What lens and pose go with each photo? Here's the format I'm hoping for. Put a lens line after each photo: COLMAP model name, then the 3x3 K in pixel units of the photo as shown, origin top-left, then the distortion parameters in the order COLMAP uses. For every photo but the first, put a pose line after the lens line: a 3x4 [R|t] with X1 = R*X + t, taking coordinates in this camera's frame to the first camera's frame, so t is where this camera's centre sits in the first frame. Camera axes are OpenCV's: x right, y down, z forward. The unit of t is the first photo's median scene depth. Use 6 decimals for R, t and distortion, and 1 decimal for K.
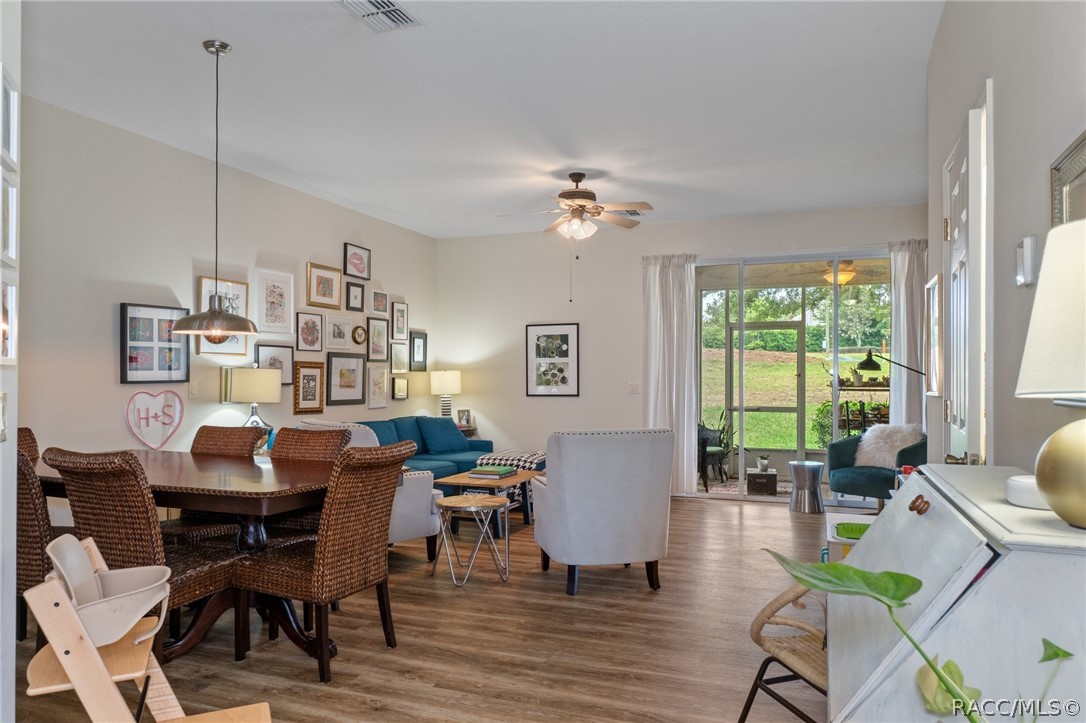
lens RADIAL K [[751.9, 0, 528.7], [0, 751.9, 376.0], [0, 0, 1]] dist [-0.006693, -0.000359]
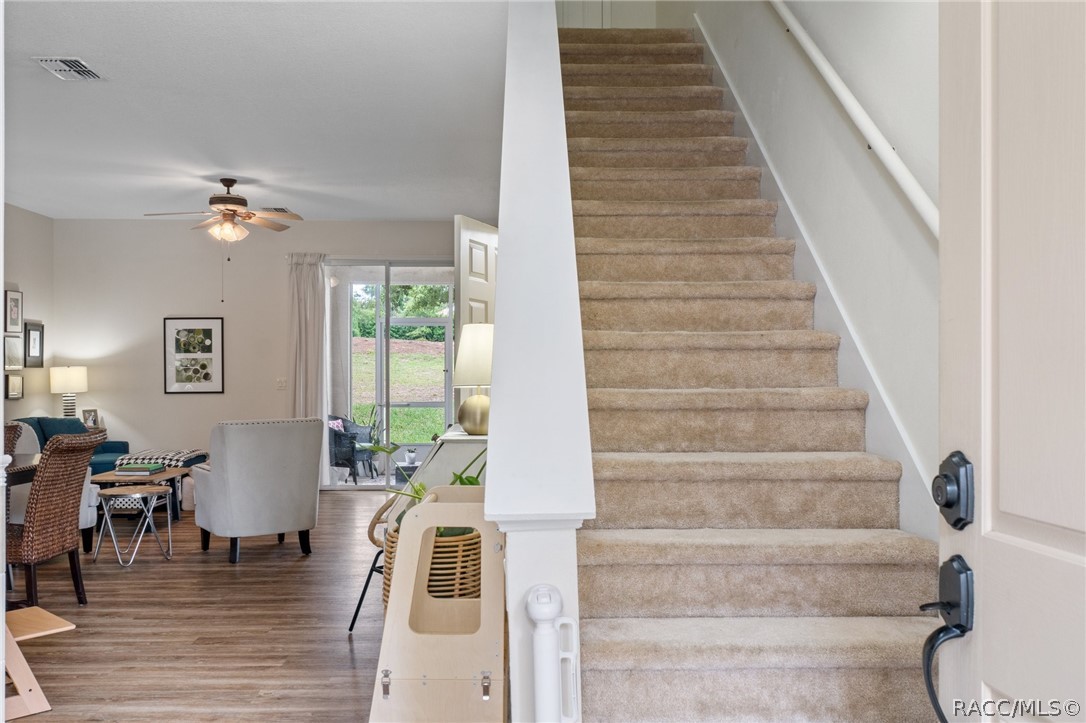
lens RADIAL K [[932.0, 0, 542.6], [0, 932.0, 375.3], [0, 0, 1]] dist [-0.002430, 0.000680]
pose [[0.912415, -0.003596, 0.409251, -0.050311], [0.000532, 0.999971, 0.007602, -0.005109], [-0.409266, -0.006719, 0.912390, -0.265751]]
